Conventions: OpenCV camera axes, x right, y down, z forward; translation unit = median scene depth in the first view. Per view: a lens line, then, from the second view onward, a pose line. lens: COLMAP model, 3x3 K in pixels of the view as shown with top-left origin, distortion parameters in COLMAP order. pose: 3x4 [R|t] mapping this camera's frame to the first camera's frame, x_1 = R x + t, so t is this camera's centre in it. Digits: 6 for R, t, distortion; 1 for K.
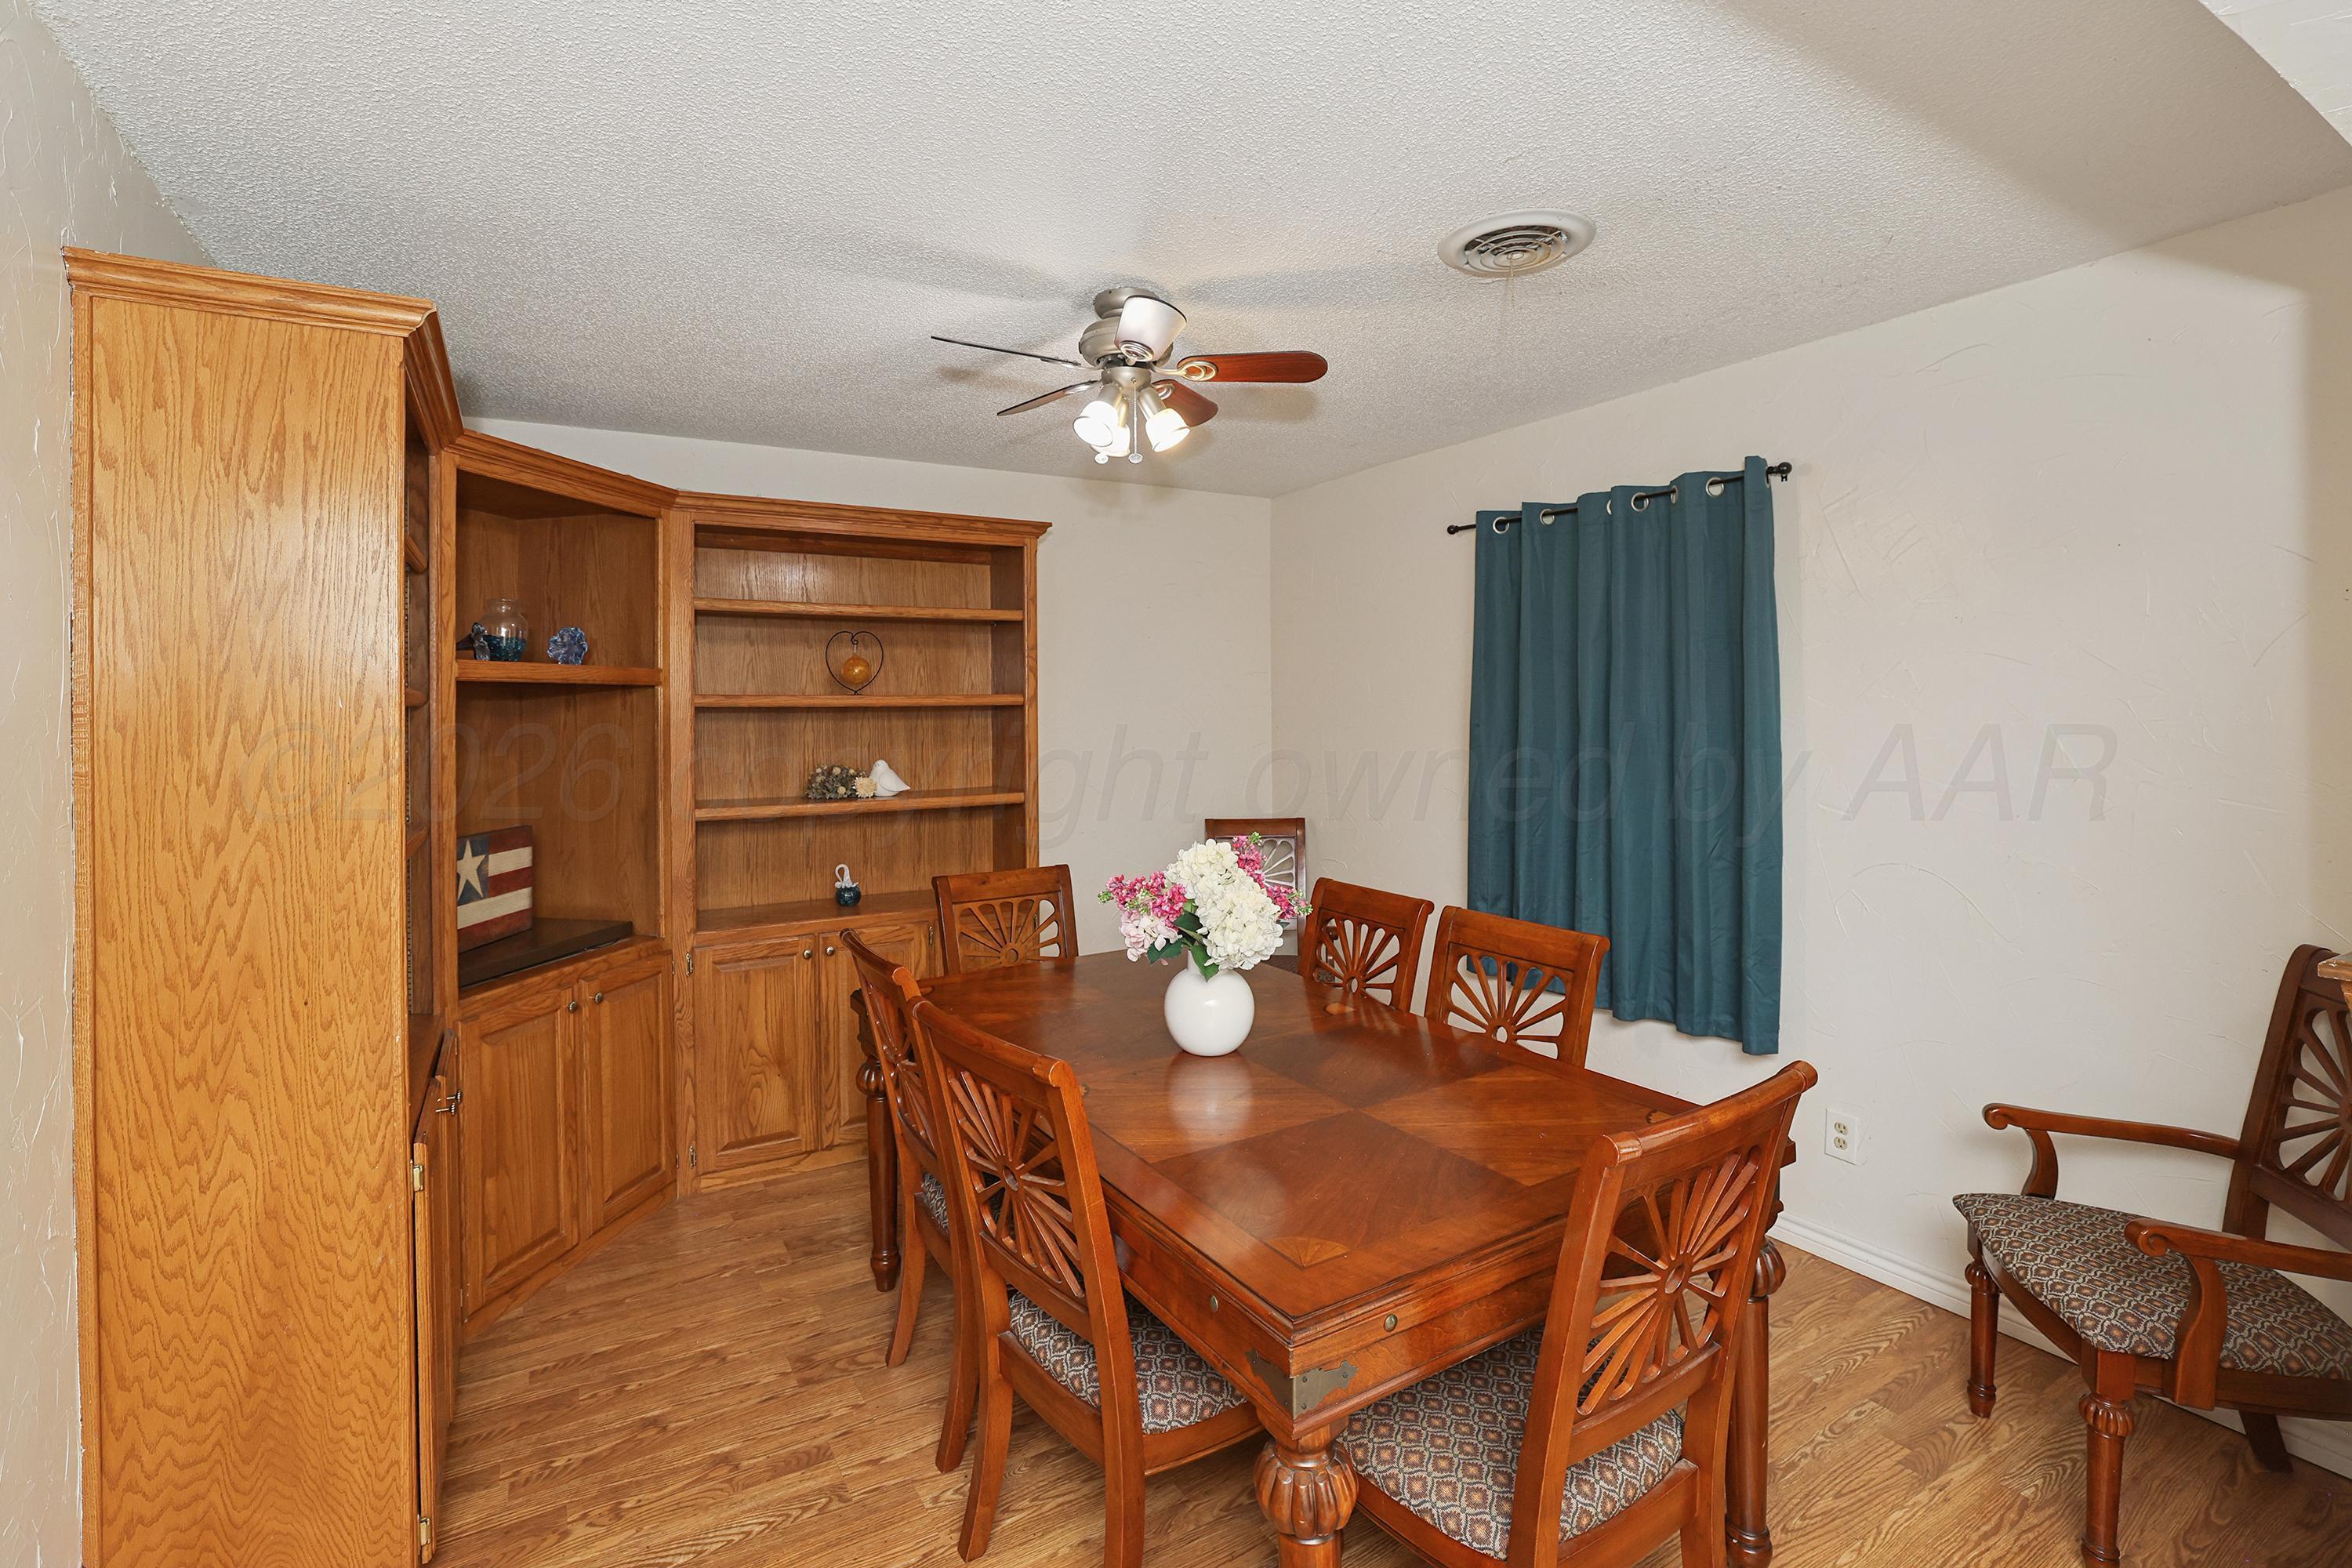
lens RADIAL K [[1066.0, 0, 1162.4], [0, 1066.0, 686.9], [0, 0, 1]] dist [-0.038099, 0.012718]
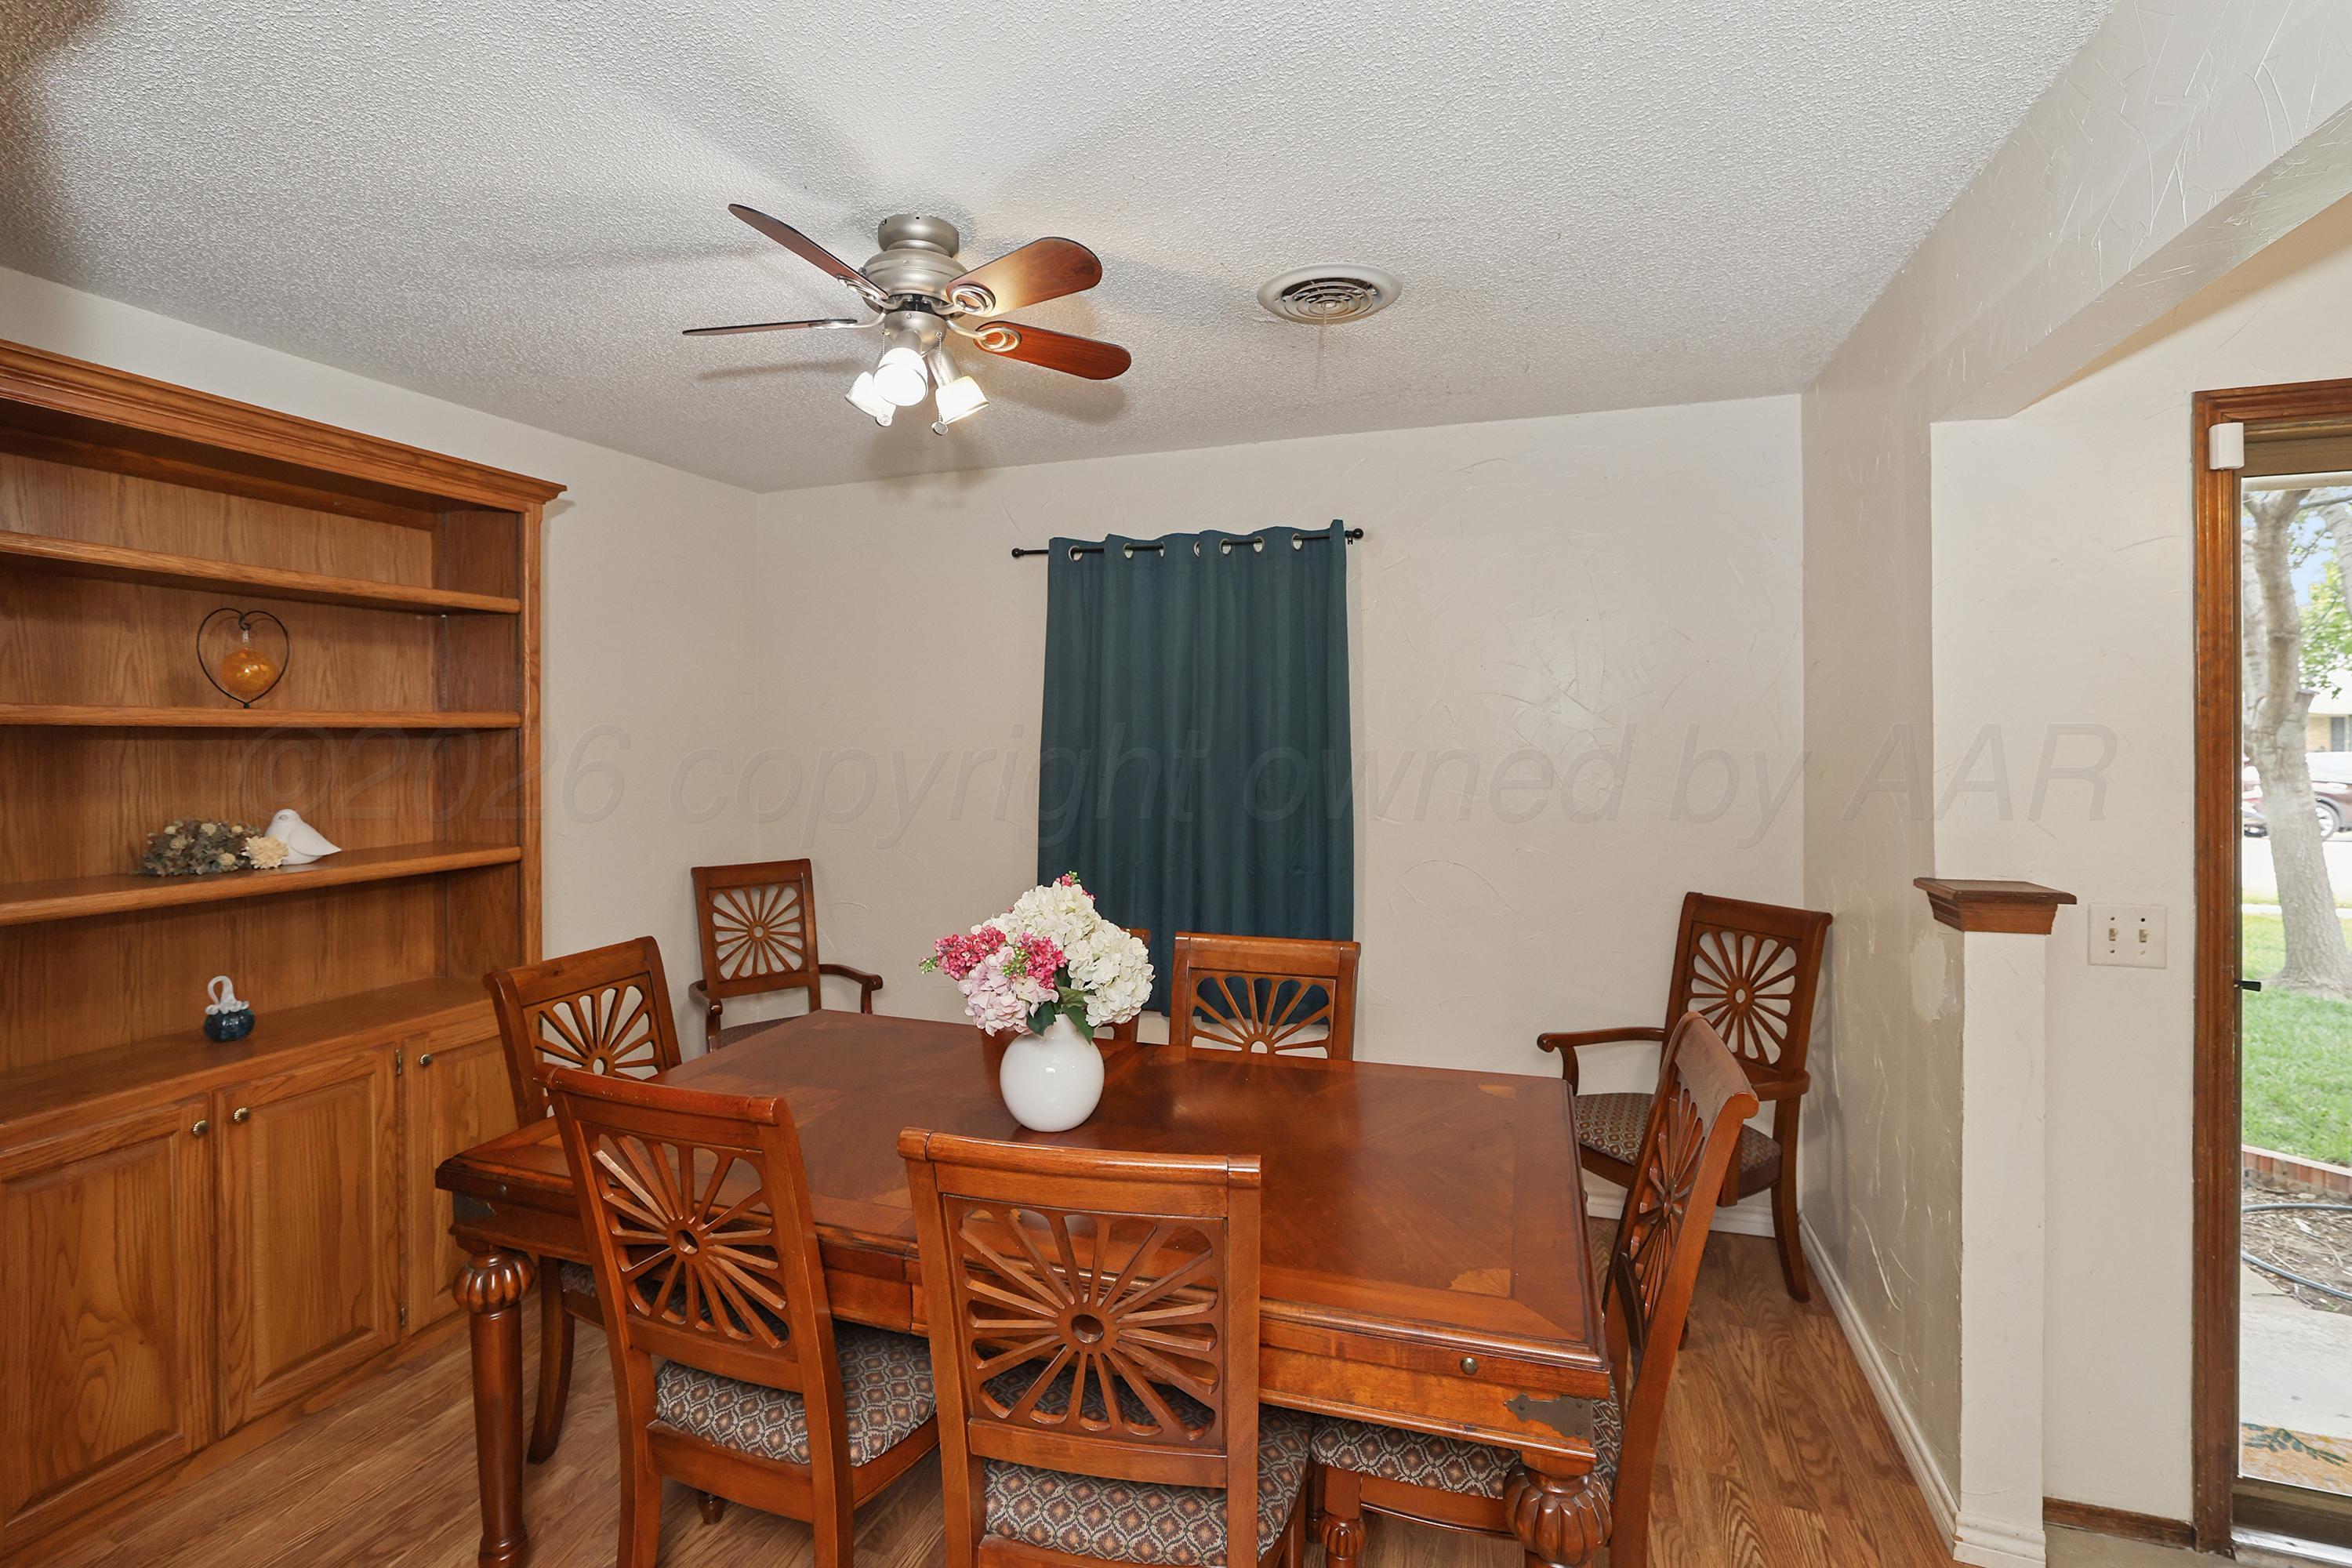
lens RADIAL K [[1067.2, 0, 1172.9], [0, 1067.2, 726.5], [0, 0, 1]] dist [-0.041149, 0.014836]
pose [[0.770014, 0.009558, 0.637956, -0.331520], [-0.015654, 0.999870, 0.003914, 0.008616], [-0.637835, -0.013001, 0.770063, 0.204592]]
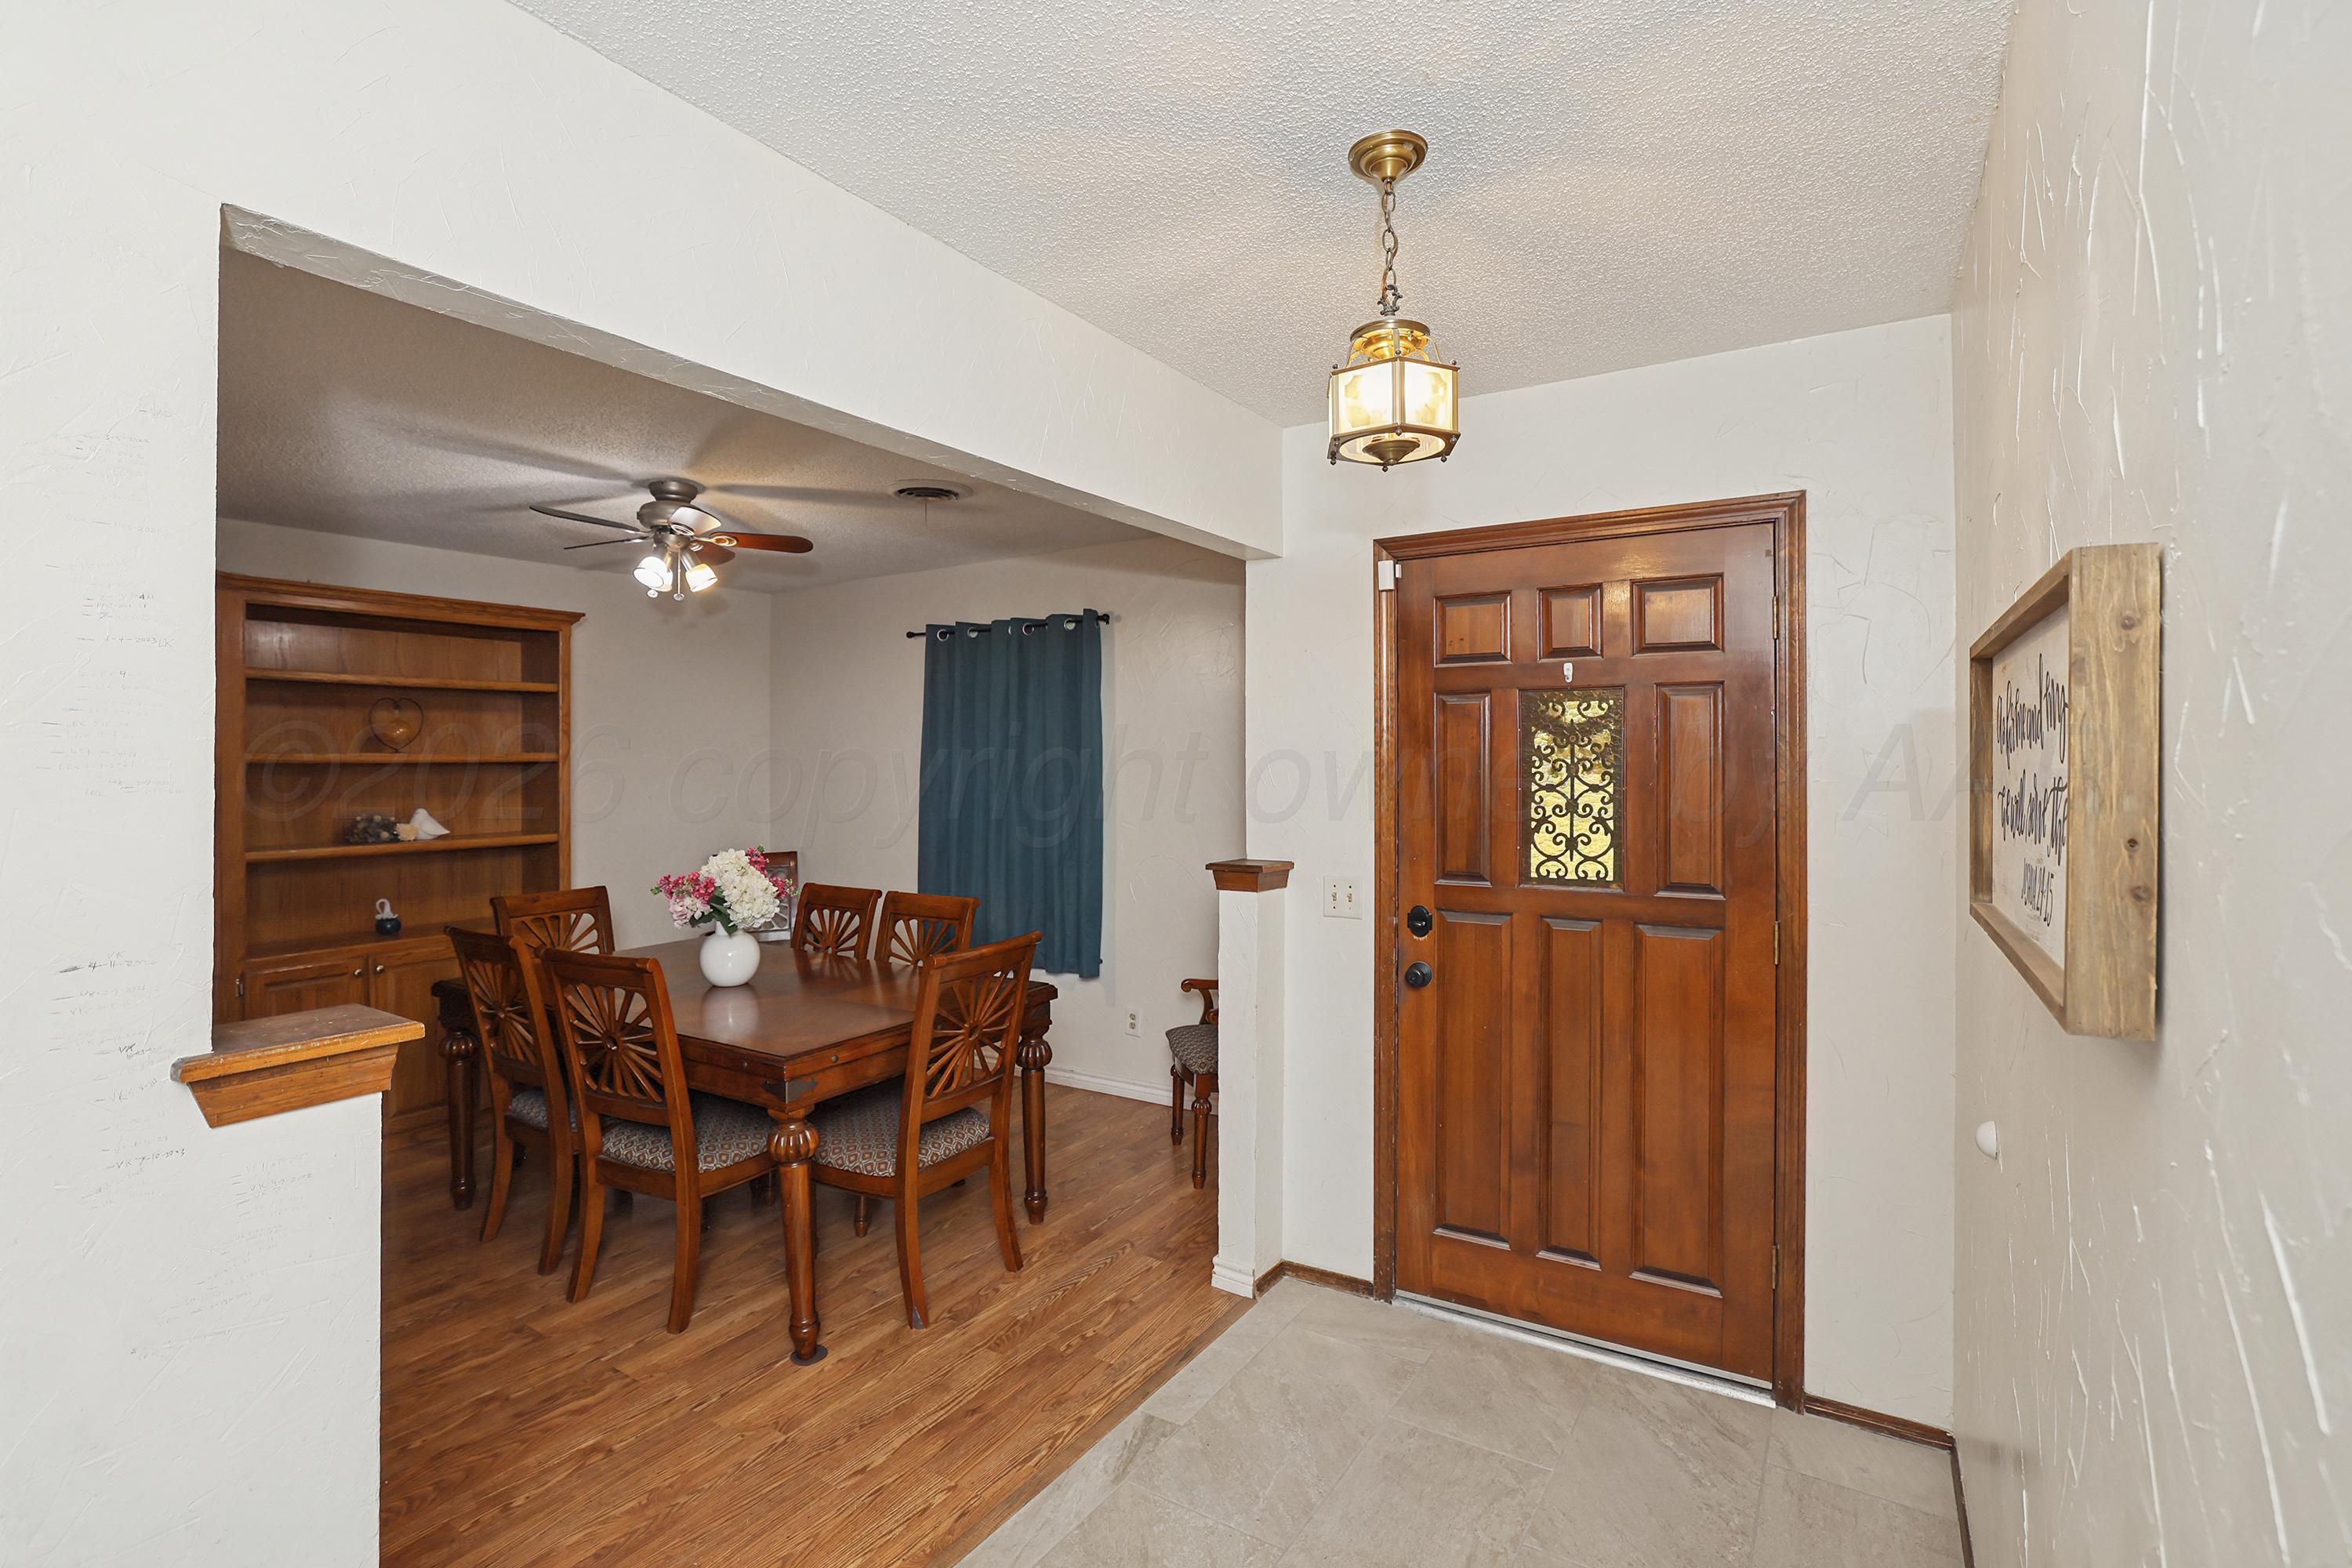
lens RADIAL K [[1045.4, 0, 1157.6], [0, 1045.4, 736.0], [0, 0, 1]] dist [-0.039330, 0.013398]
pose [[0.894835, 0.010130, 0.446283, -0.058313], [-0.007796, 0.999945, -0.007066, -0.012161], [-0.446329, 0.002843, 0.894864, -0.485791]]
